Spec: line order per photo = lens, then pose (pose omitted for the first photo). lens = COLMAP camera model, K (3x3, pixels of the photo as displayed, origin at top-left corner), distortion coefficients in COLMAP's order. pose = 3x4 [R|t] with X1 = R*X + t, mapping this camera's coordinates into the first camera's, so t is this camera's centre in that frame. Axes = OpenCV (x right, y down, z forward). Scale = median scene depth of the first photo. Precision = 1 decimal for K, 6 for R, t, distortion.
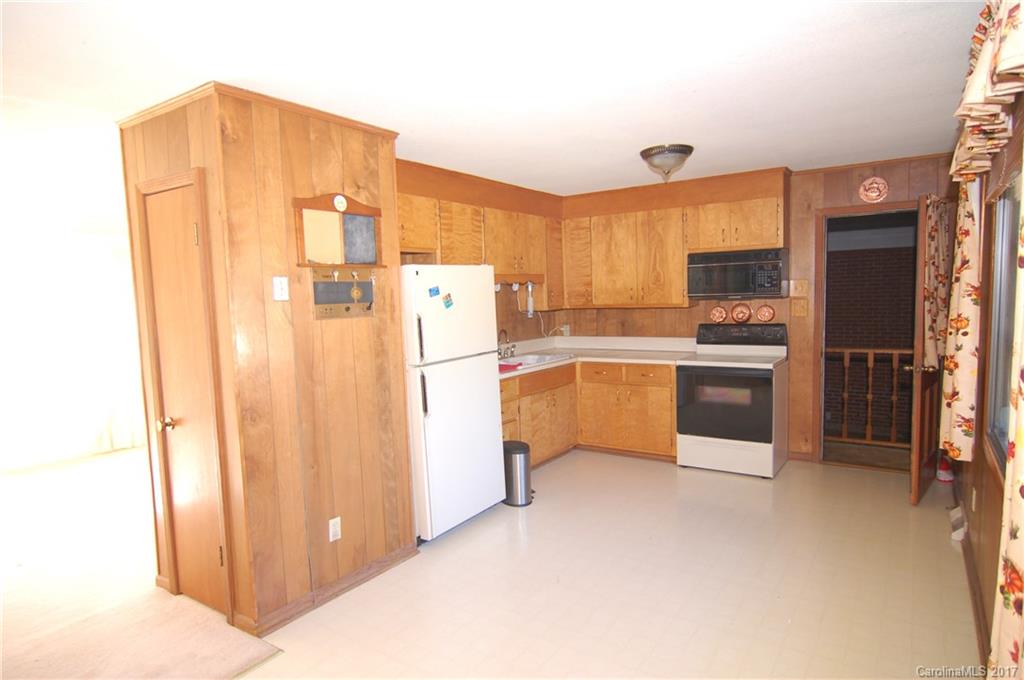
lens RADIAL K [[606.5, 0, 513.0], [0, 606.5, 341.1], [0, 0, 1]] dist [0.001552, 0.000430]
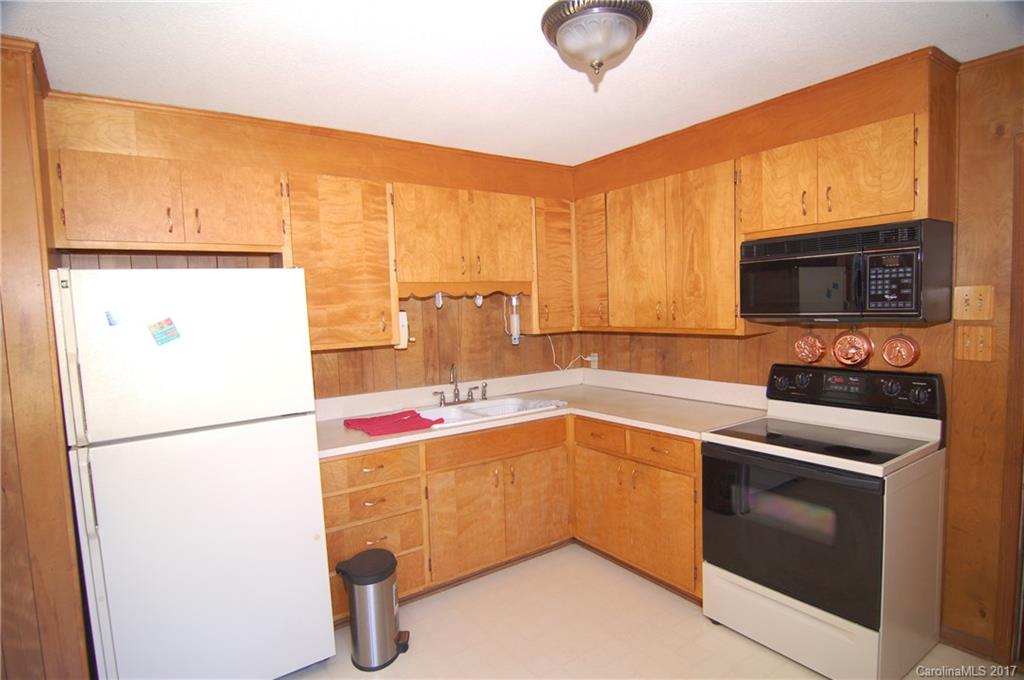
lens RADIAL K [[556.0, 0, 509.2], [0, 556.0, 344.8], [0, 0, 1]] dist [-0.009712, -0.006291]
pose [[0.934078, 0.025581, -0.356151, 0.270951], [-0.024807, 0.999670, 0.006741, -0.045565], [0.356205, 0.002539, 0.934404, 0.439008]]
